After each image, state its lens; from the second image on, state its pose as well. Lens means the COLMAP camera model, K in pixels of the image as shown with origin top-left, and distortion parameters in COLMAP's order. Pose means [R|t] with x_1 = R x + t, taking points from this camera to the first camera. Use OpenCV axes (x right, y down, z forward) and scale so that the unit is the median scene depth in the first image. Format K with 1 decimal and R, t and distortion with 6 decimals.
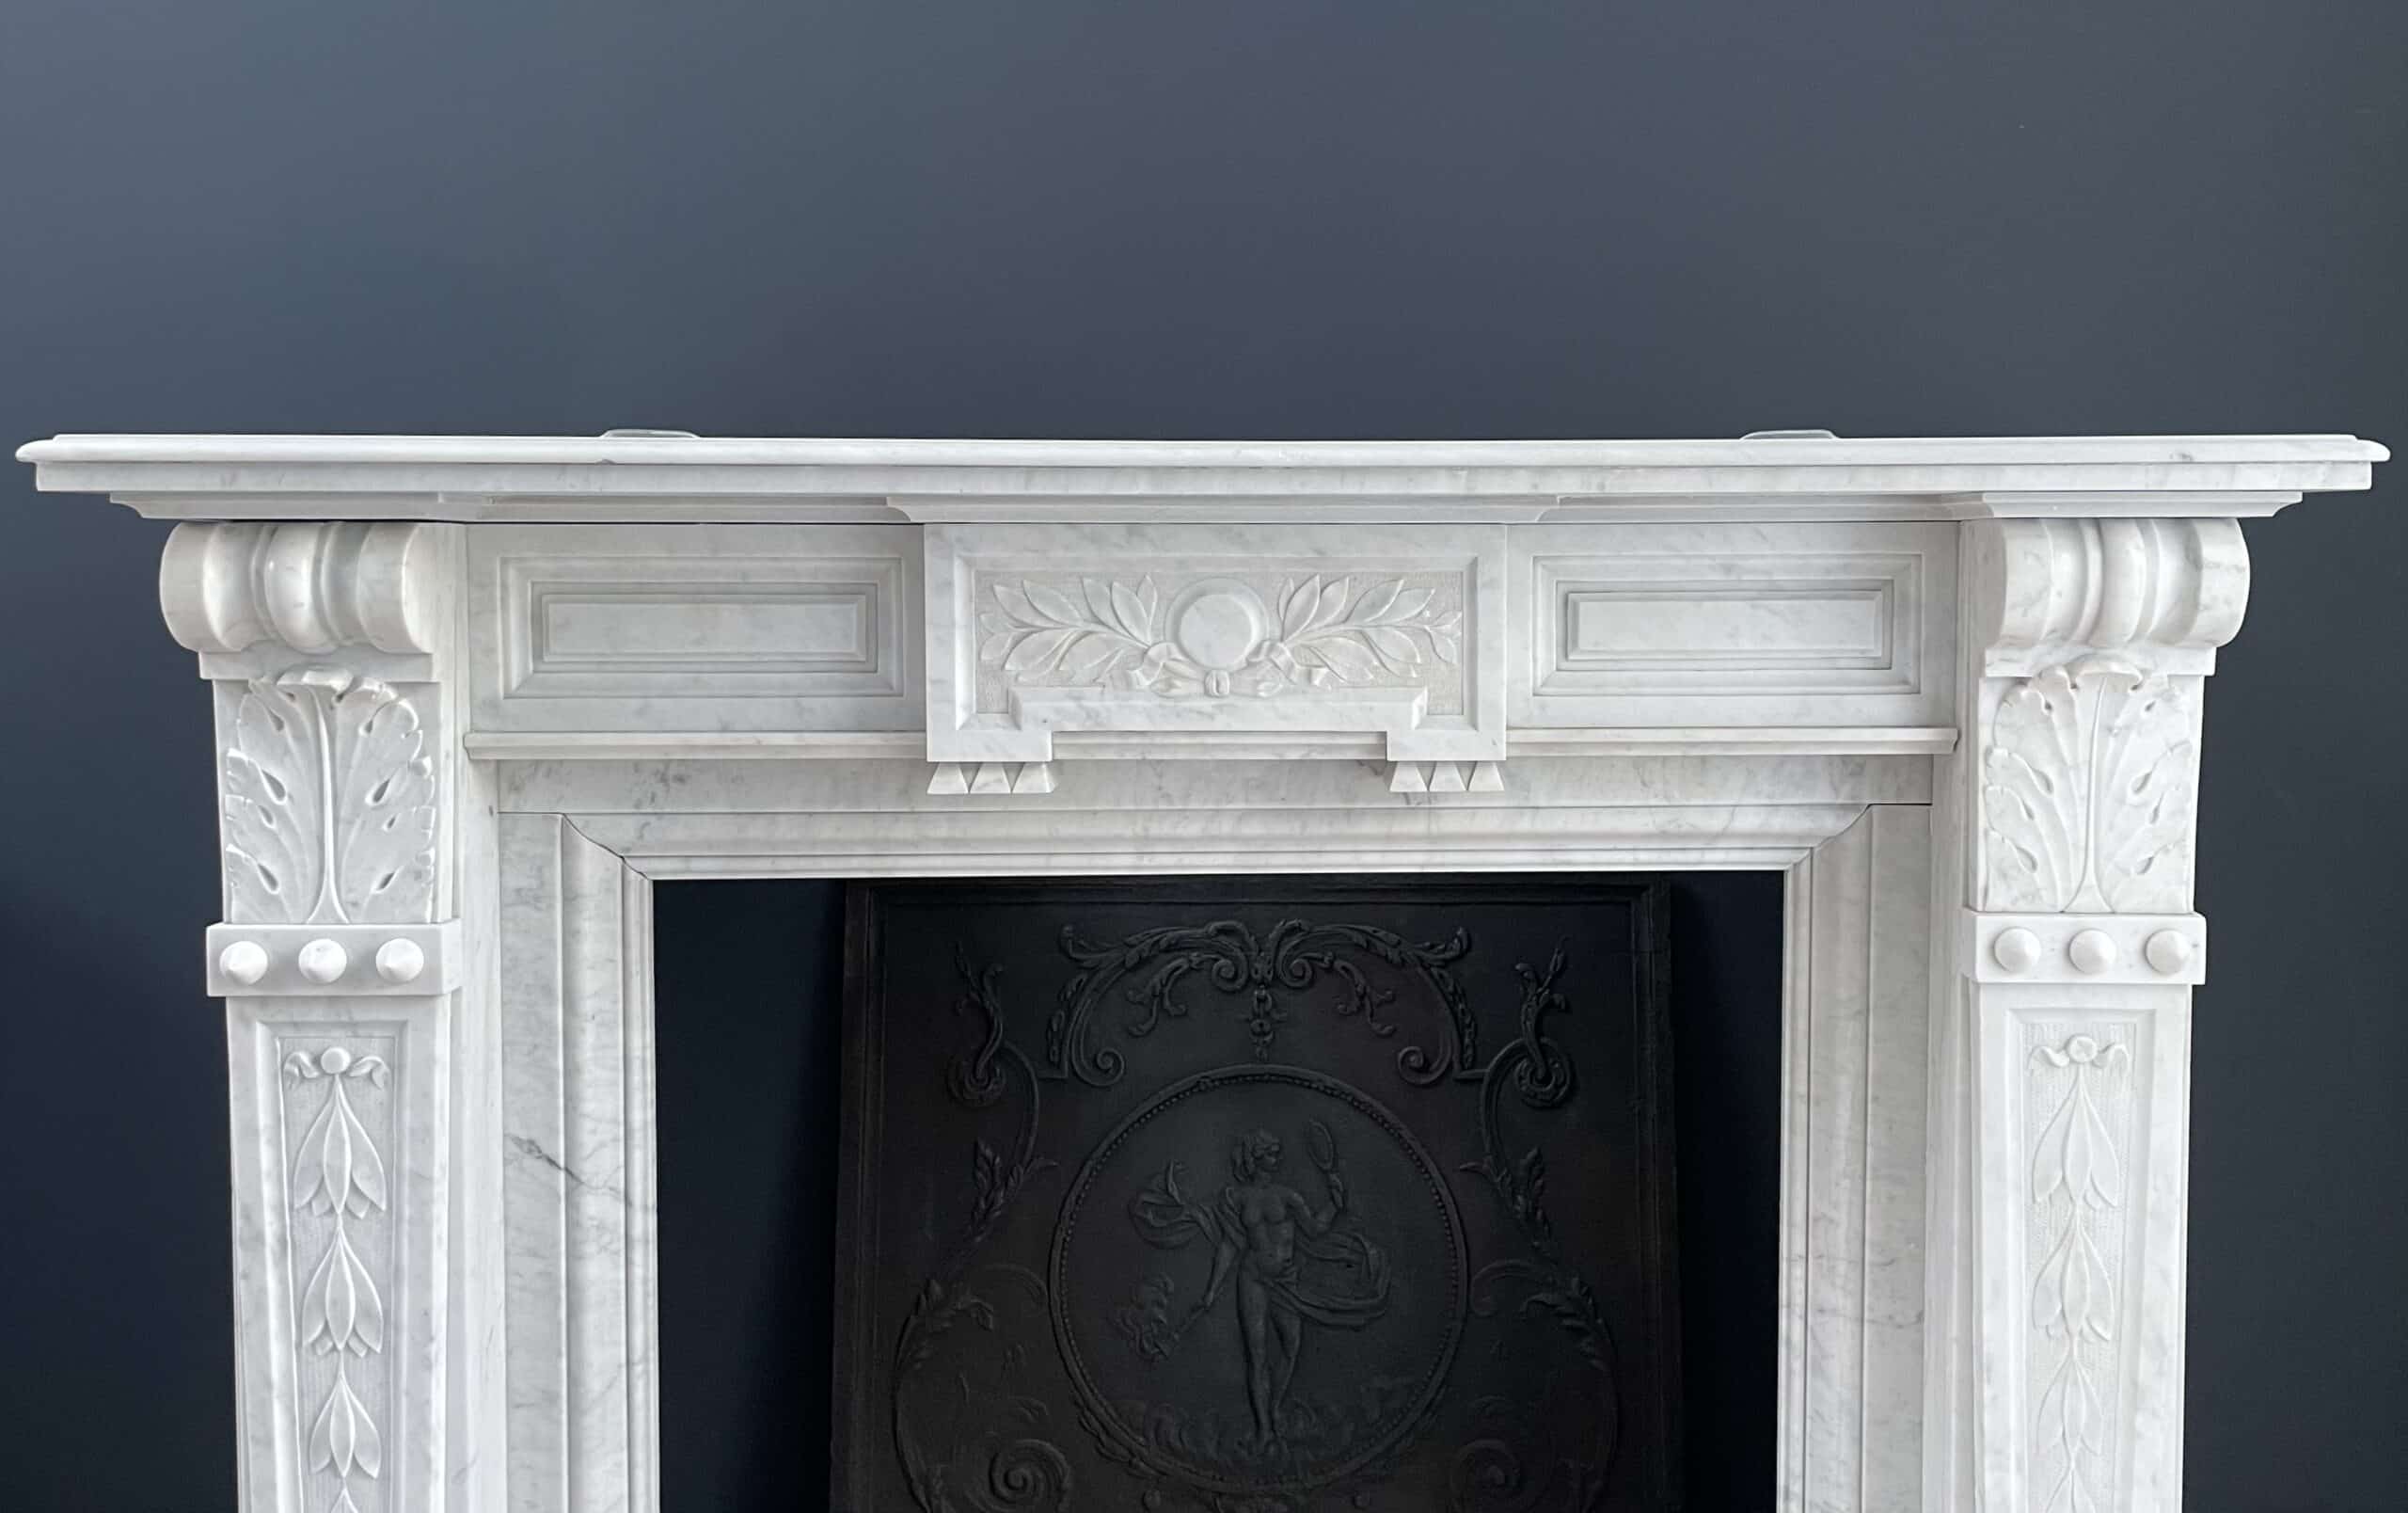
lens RADIAL K [[2055.6, 0, 1317.8], [0, 2055.6, 652.1], [0, 0, 1]] dist [0.091162, -0.129166]
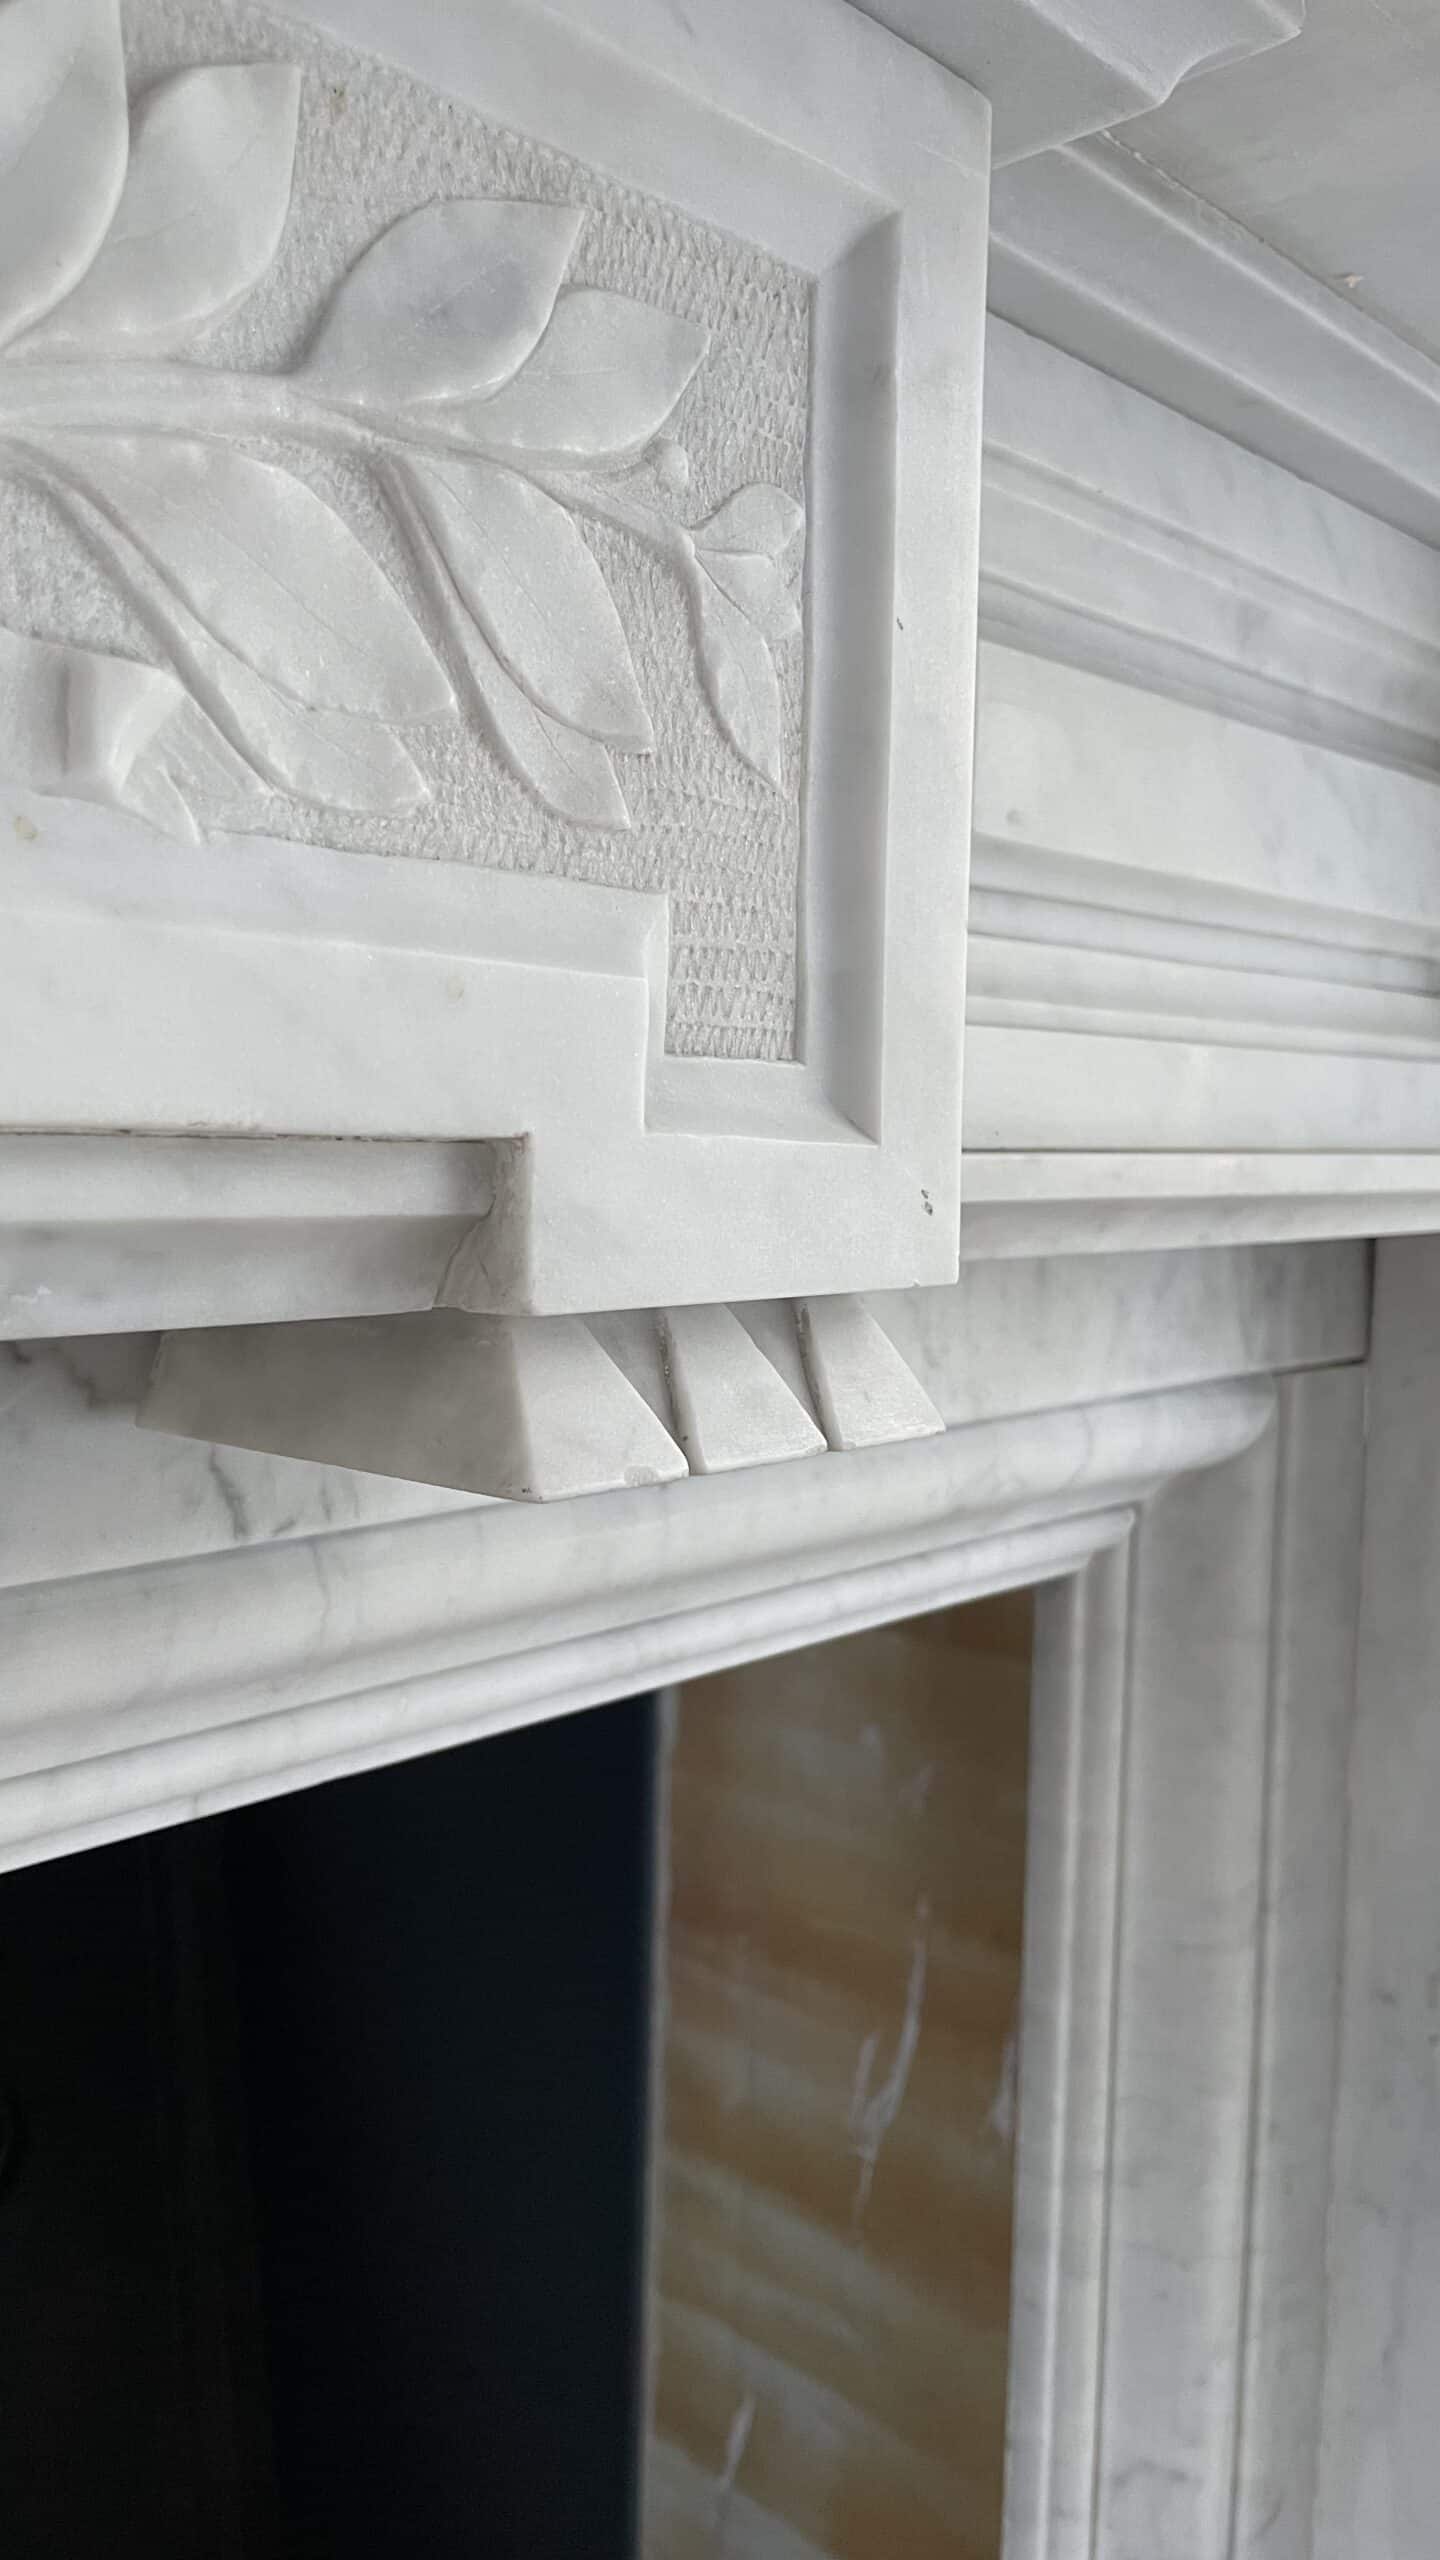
lens RADIAL K [[1981.9, 0, 729.9], [0, 1981.9, 1277.5], [0, 0, 1]] dist [0.090953, -0.131258]
pose [[0.695401, -0.039346, 0.717544, -0.068549], [0.017607, 0.999133, 0.037722, 0.043516], [-0.718406, -0.013598, 0.695491, 0.868747]]
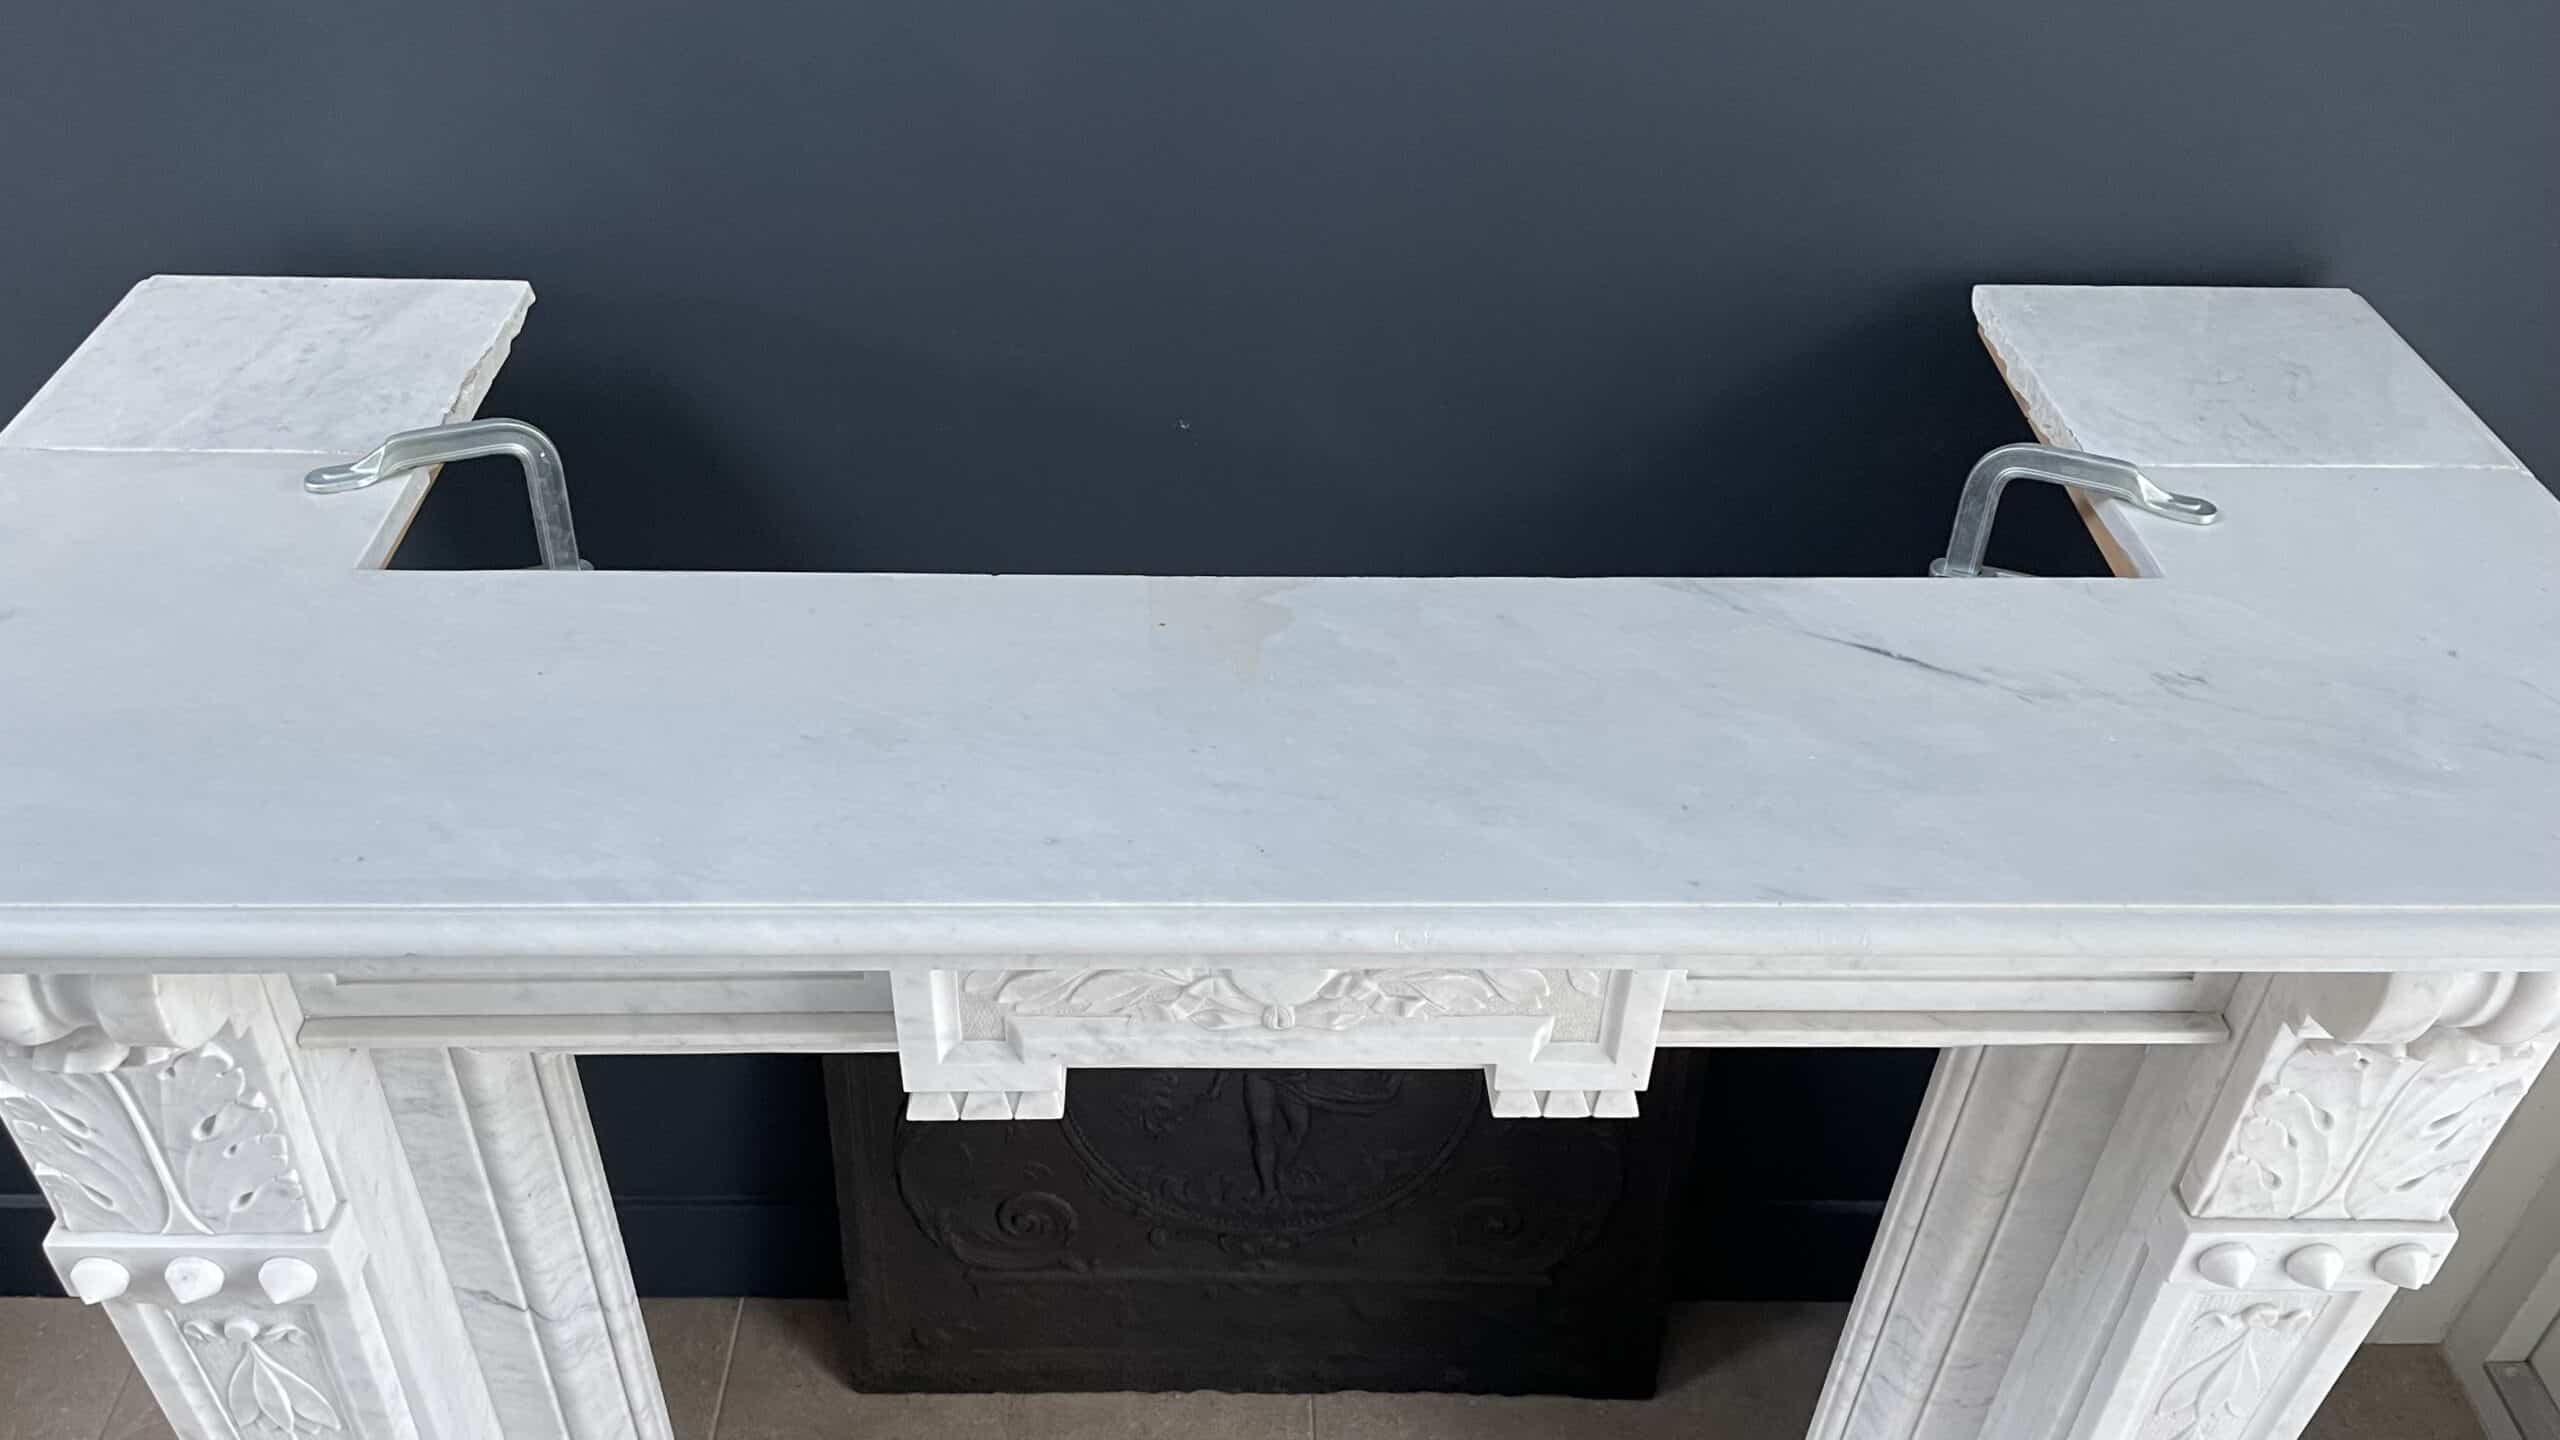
lens RADIAL K [[1981.9, 0, 1245.5], [0, 1981.9, 703.2], [0, 0, 1]] dist [0.090953, -0.131258]
pose [[0.999764, 0.017162, 0.013293, -0.072146], [-0.021676, 0.822498, 0.568355, -0.489867], [-0.001180, -0.568509, 0.822676, 0.457903]]
